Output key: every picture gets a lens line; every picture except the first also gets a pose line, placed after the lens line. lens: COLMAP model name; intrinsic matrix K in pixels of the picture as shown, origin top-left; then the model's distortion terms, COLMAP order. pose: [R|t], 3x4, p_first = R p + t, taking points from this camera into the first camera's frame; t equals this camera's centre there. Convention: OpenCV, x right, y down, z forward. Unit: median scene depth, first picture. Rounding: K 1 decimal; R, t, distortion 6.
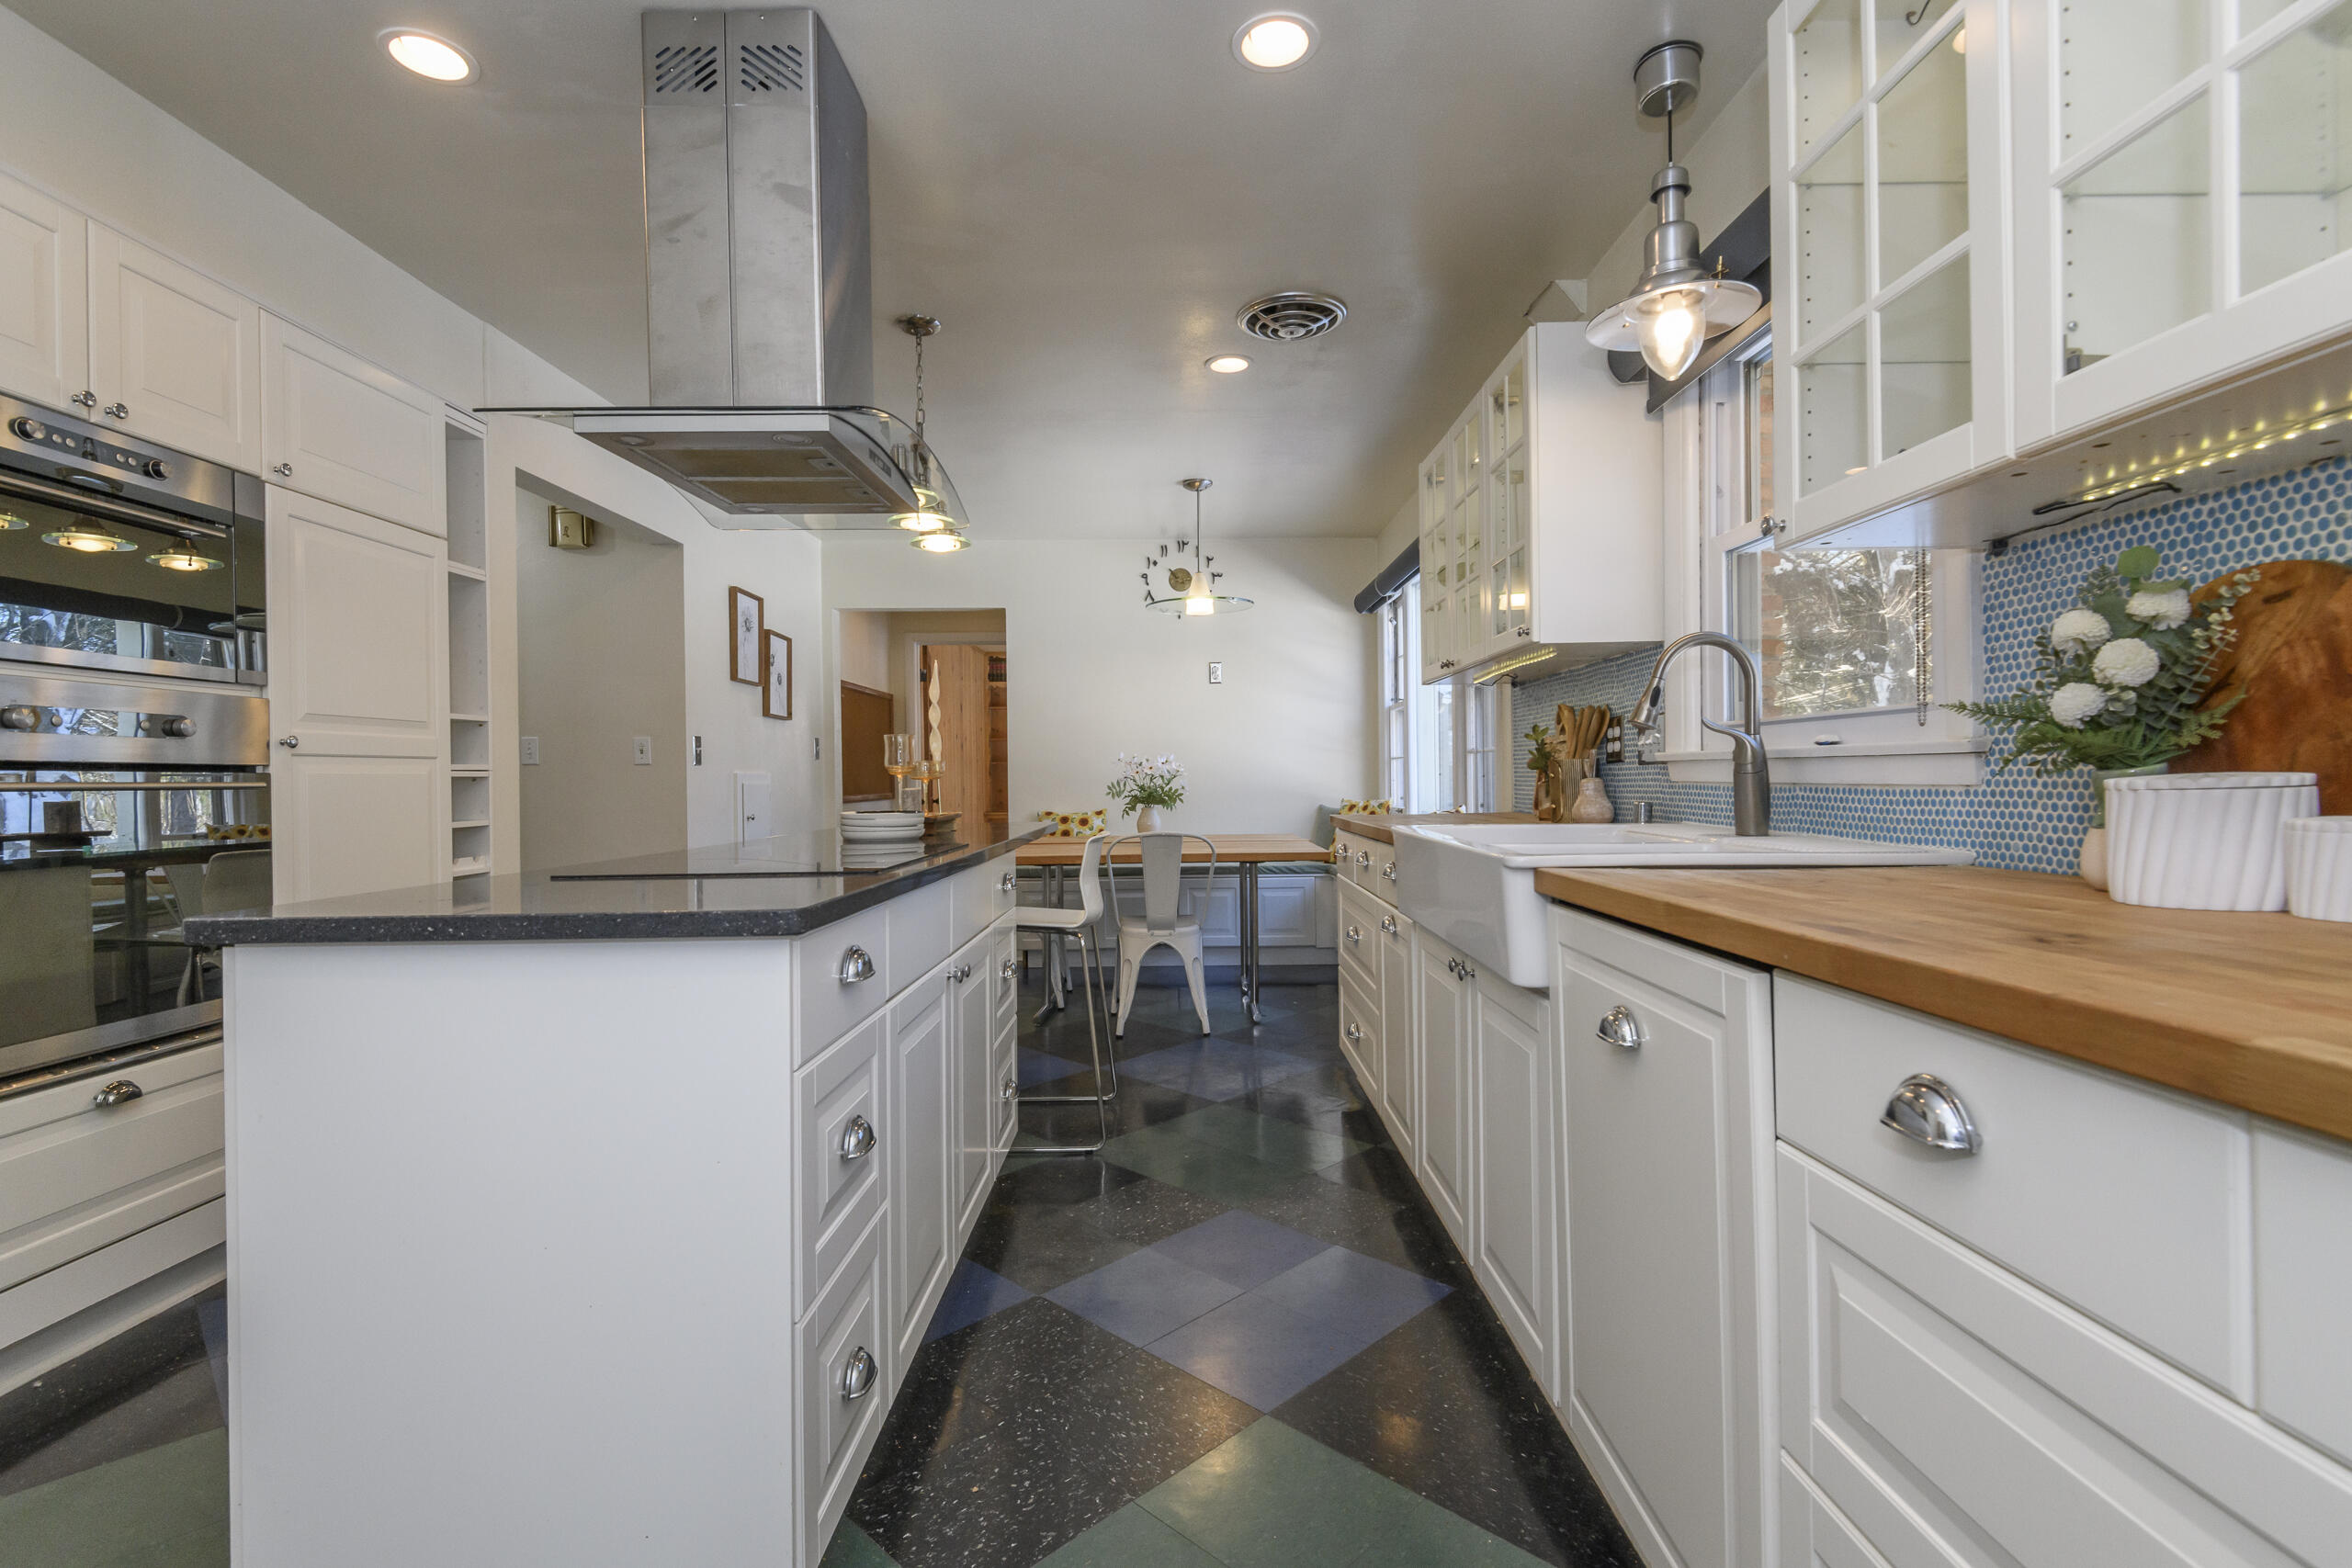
lens RADIAL K [[1077.2, 0, 1165.7], [0, 1077.2, 777.4], [0, 0, 1]] dist [0.012067, -0.005194]
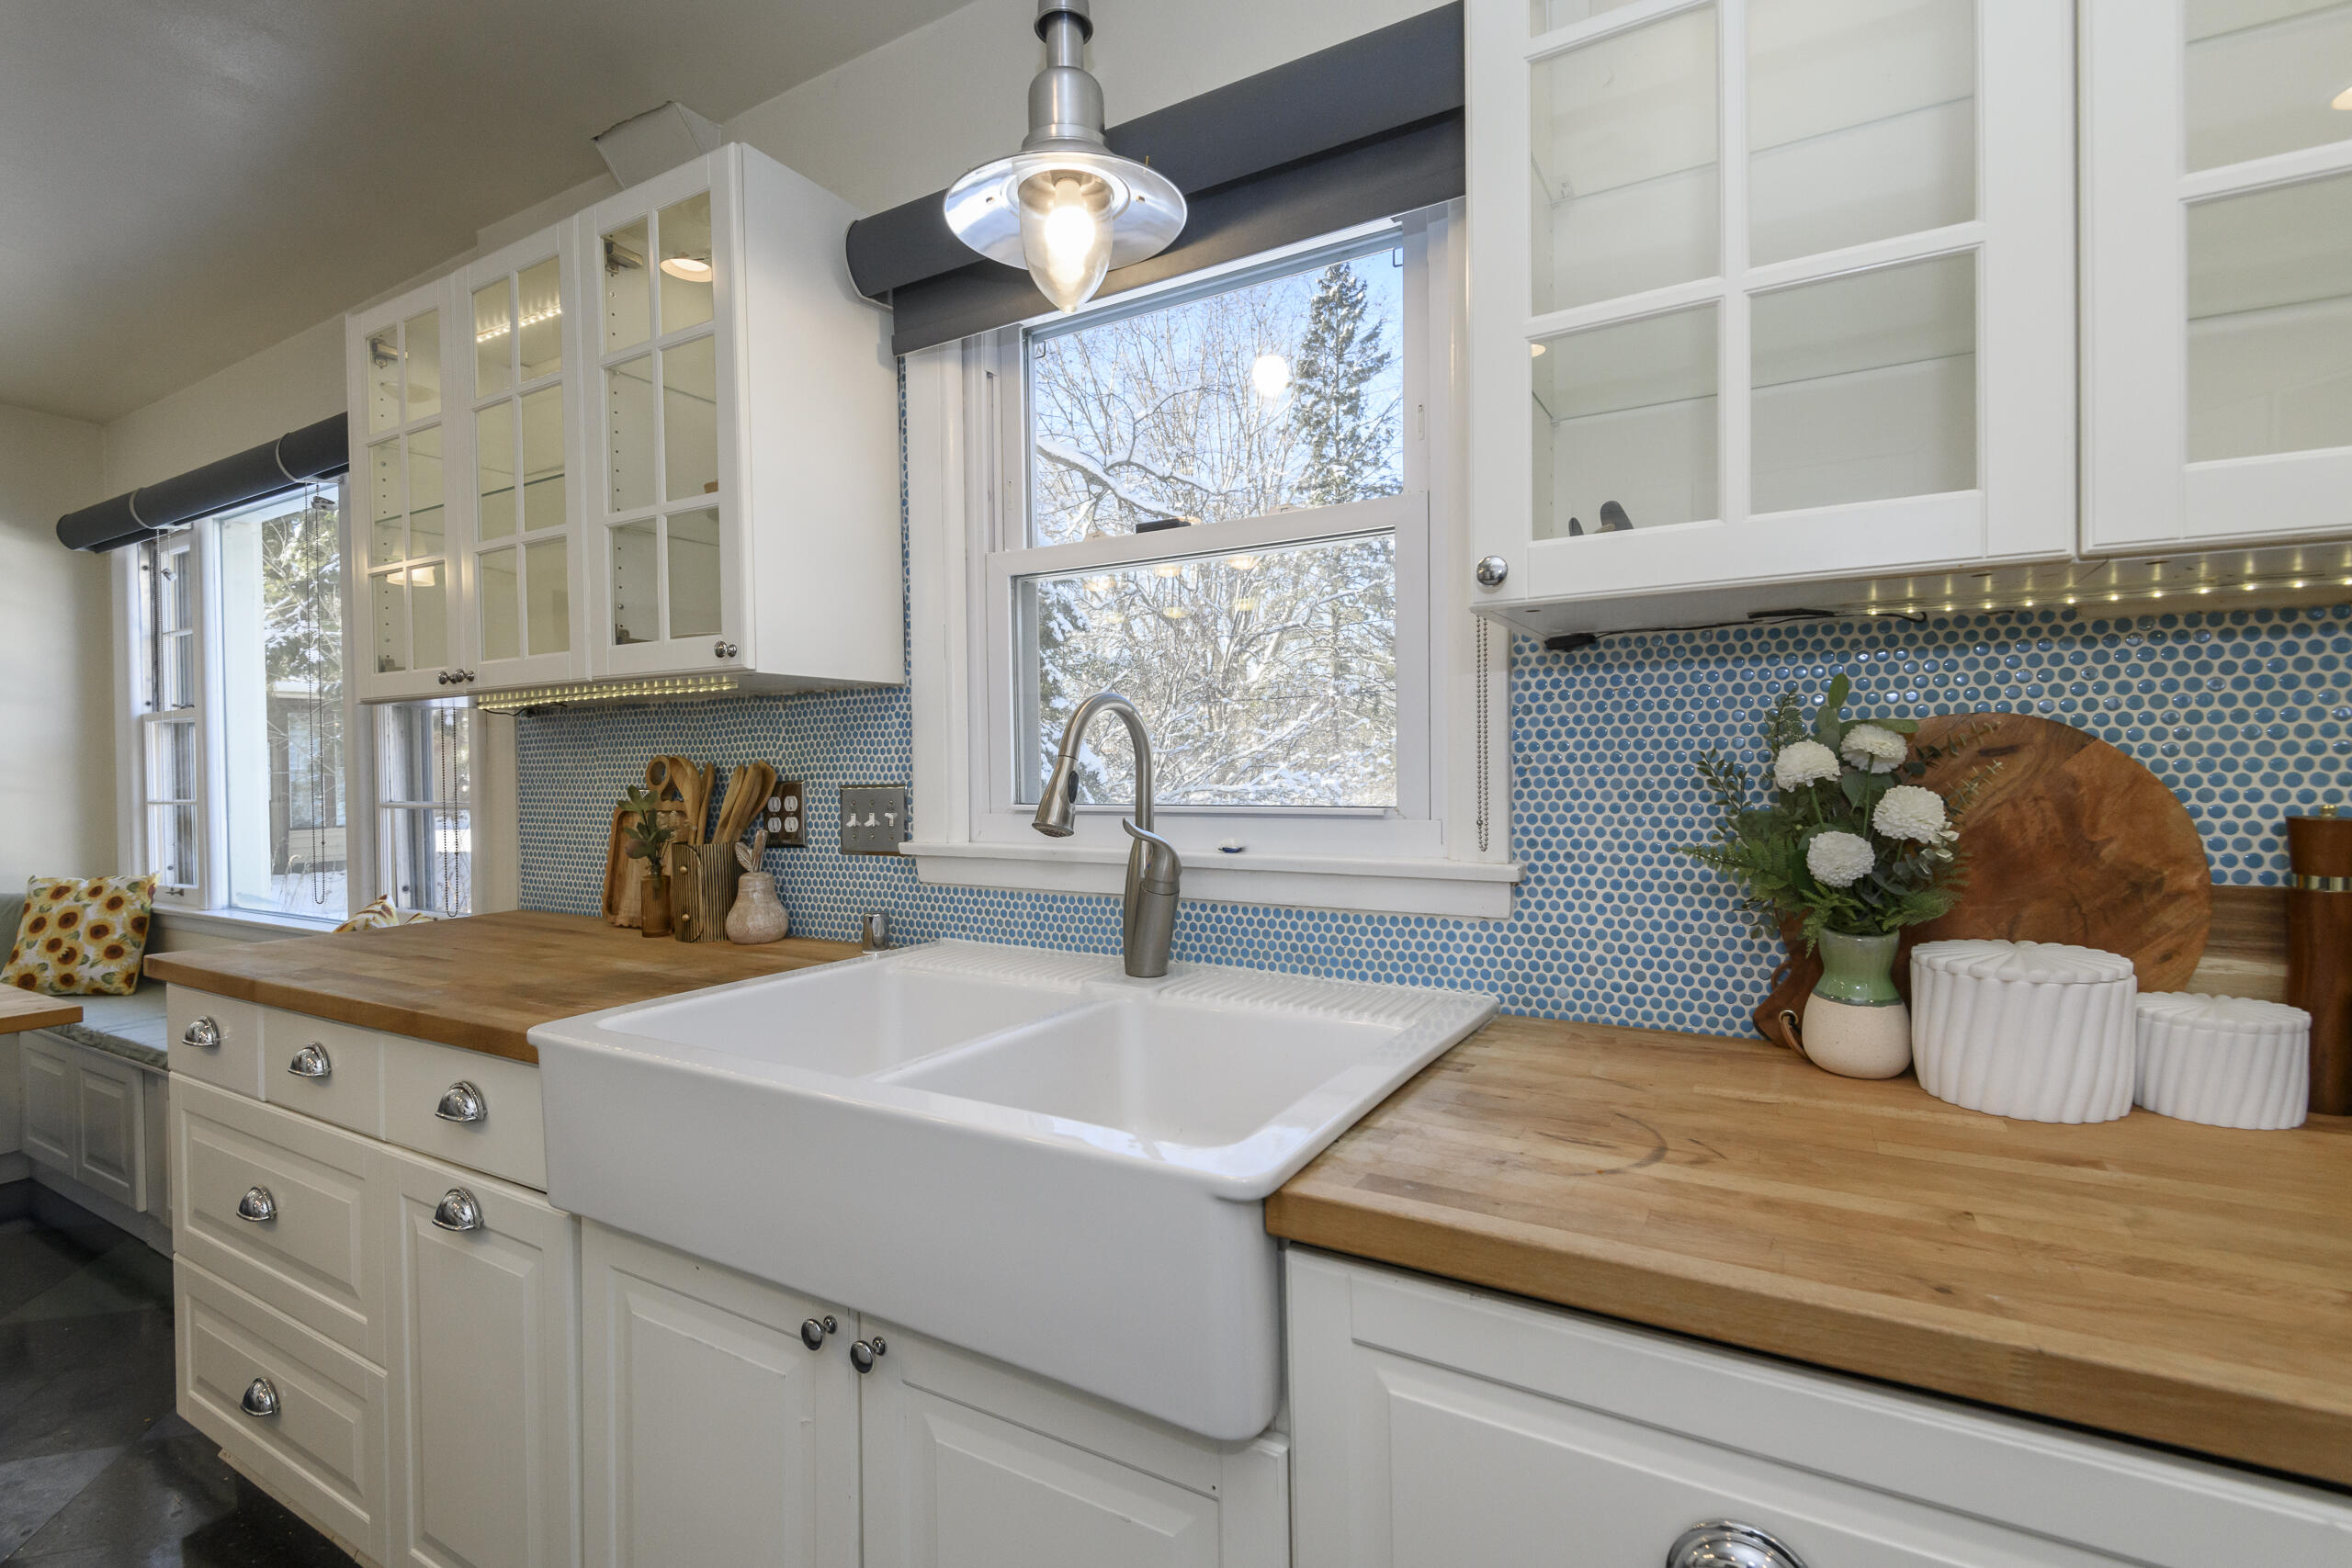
lens RADIAL K [[1077.2, 0, 1190.2], [0, 1077.2, 784.5], [0, 0, 1]] dist [0.012067, -0.005194]
pose [[0.496618, -0.003914, 0.867960, -0.090995], [0.005201, 0.999985, 0.001534, -0.091814], [-0.867954, 0.003752, 0.496631, 0.737913]]
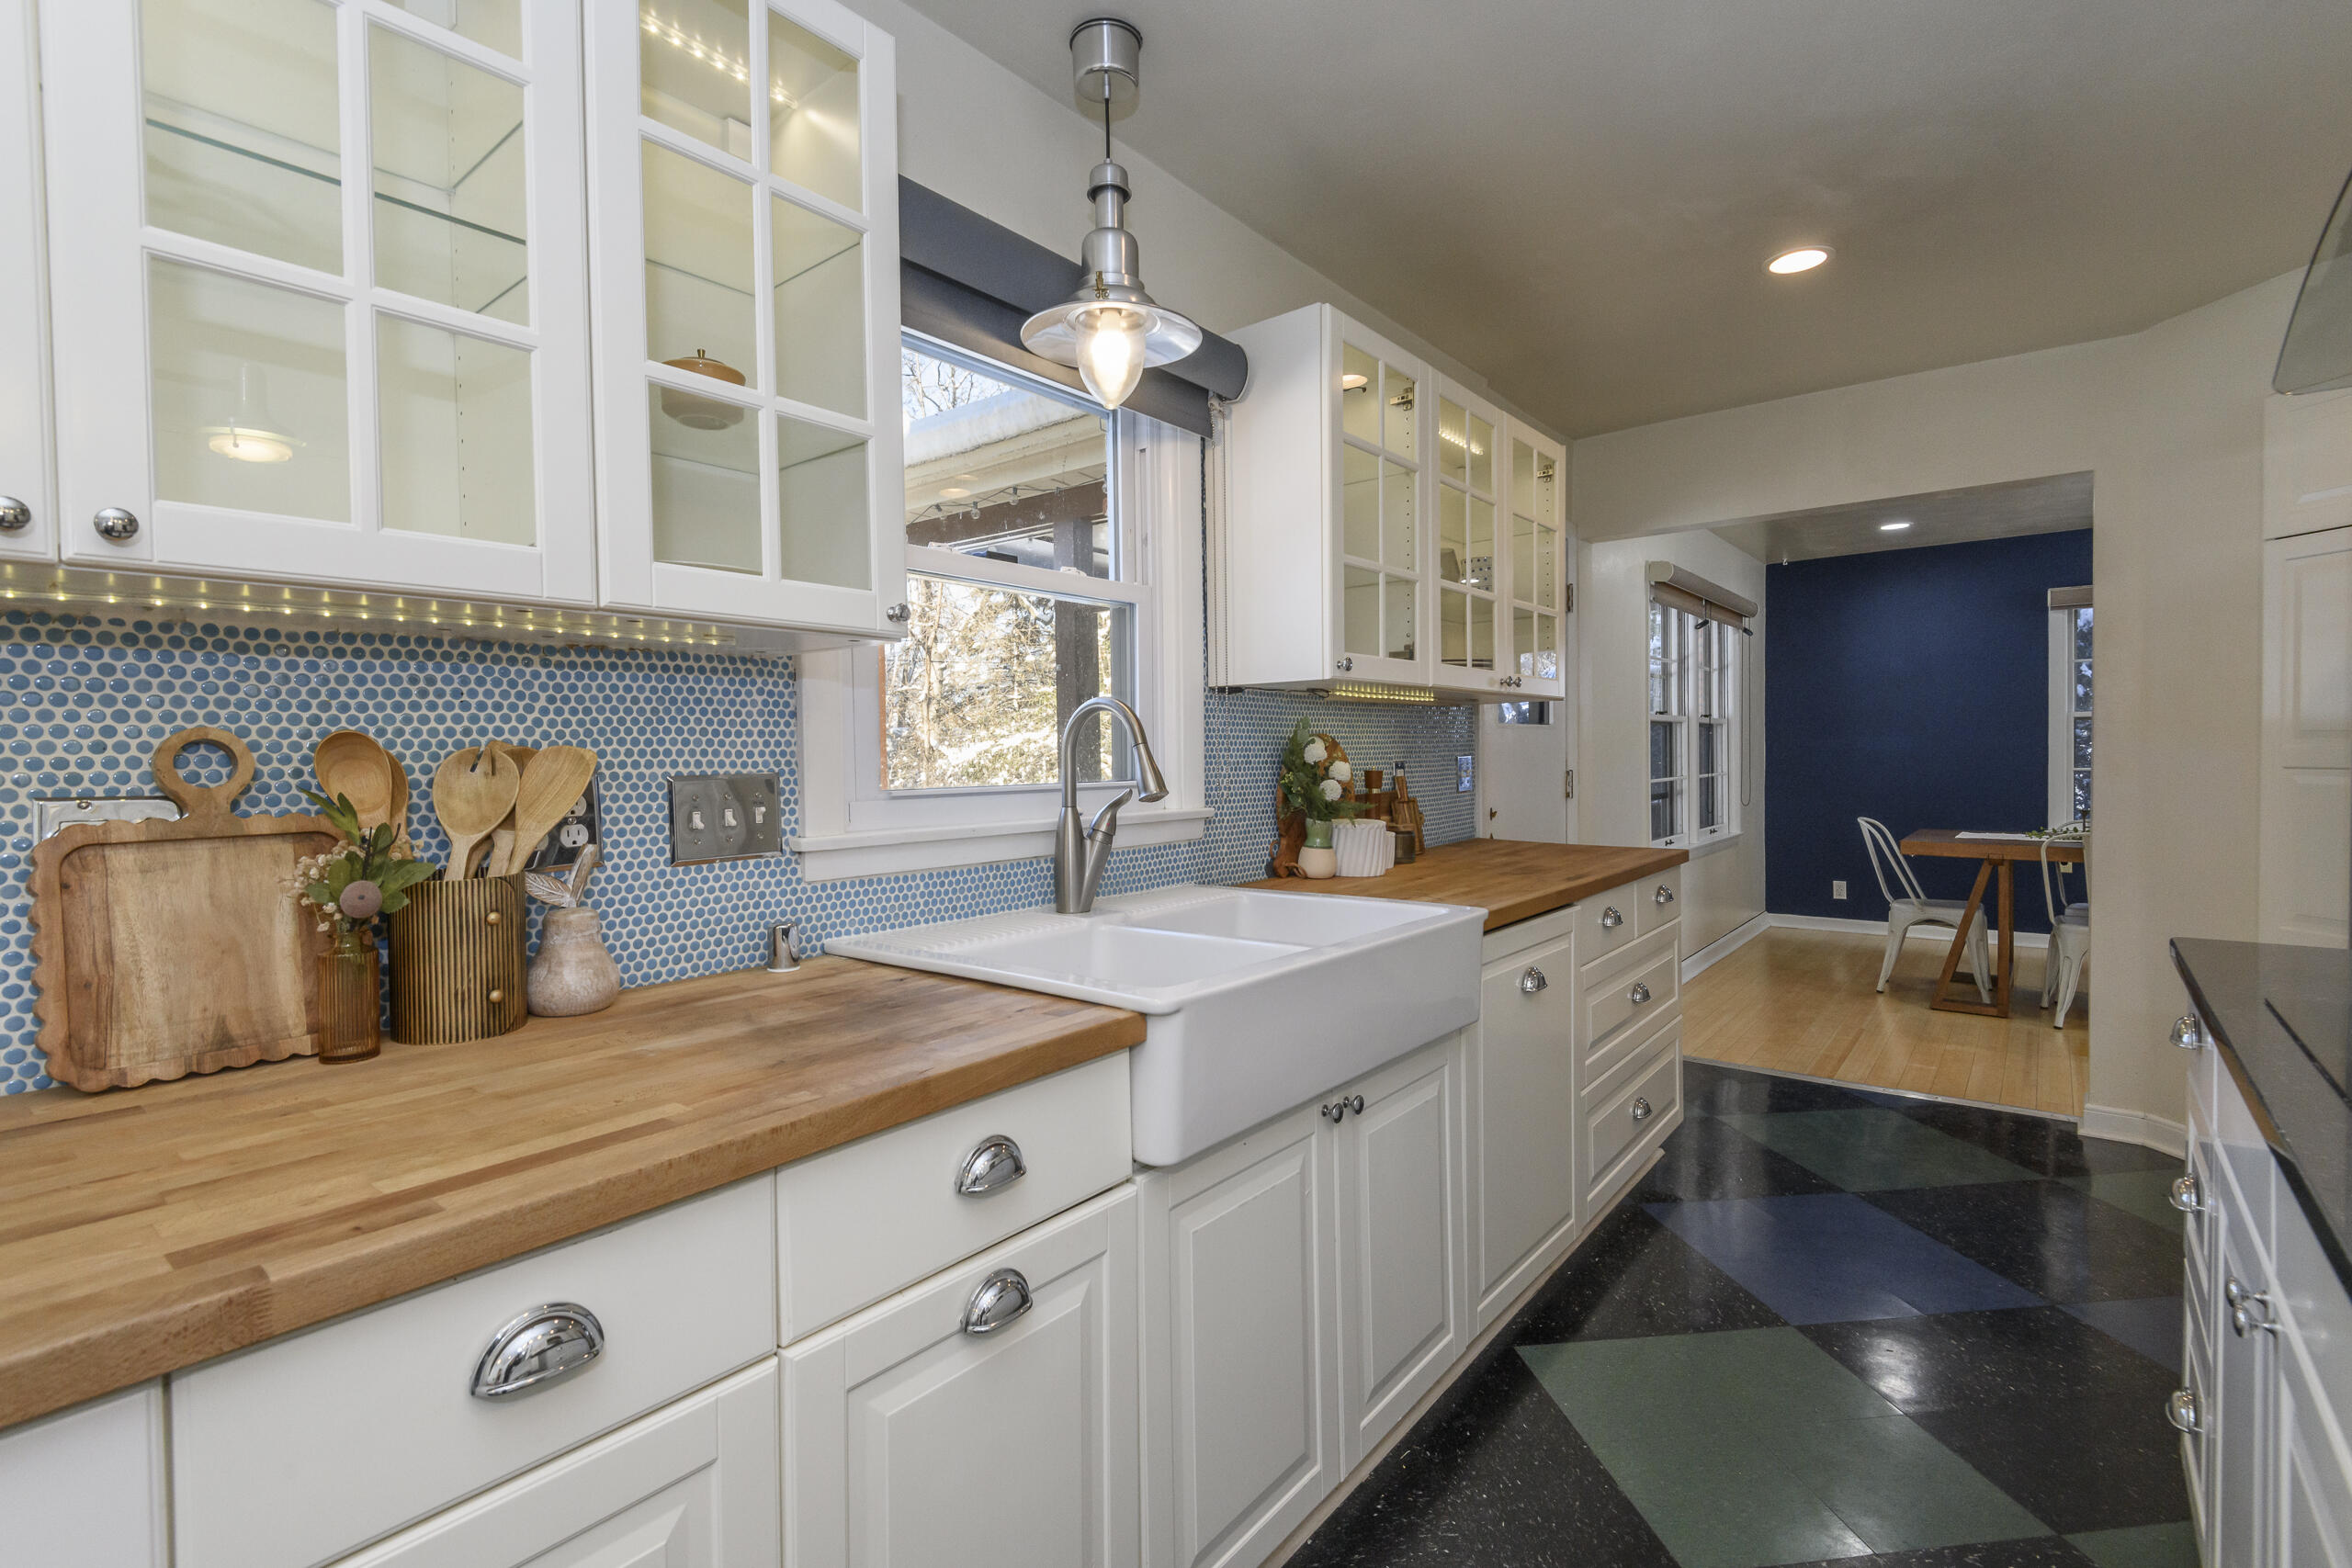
lens RADIAL K [[1077.2, 0, 1181.5], [0, 1077.2, 776.2], [0, 0, 1]] dist [0.012067, -0.005194]
pose [[-0.757457, 0.020078, 0.652577, -0.172004], [0.033726, 0.999396, 0.008398, -0.084196], [-0.652014, 0.028370, -0.757676, 2.024718]]
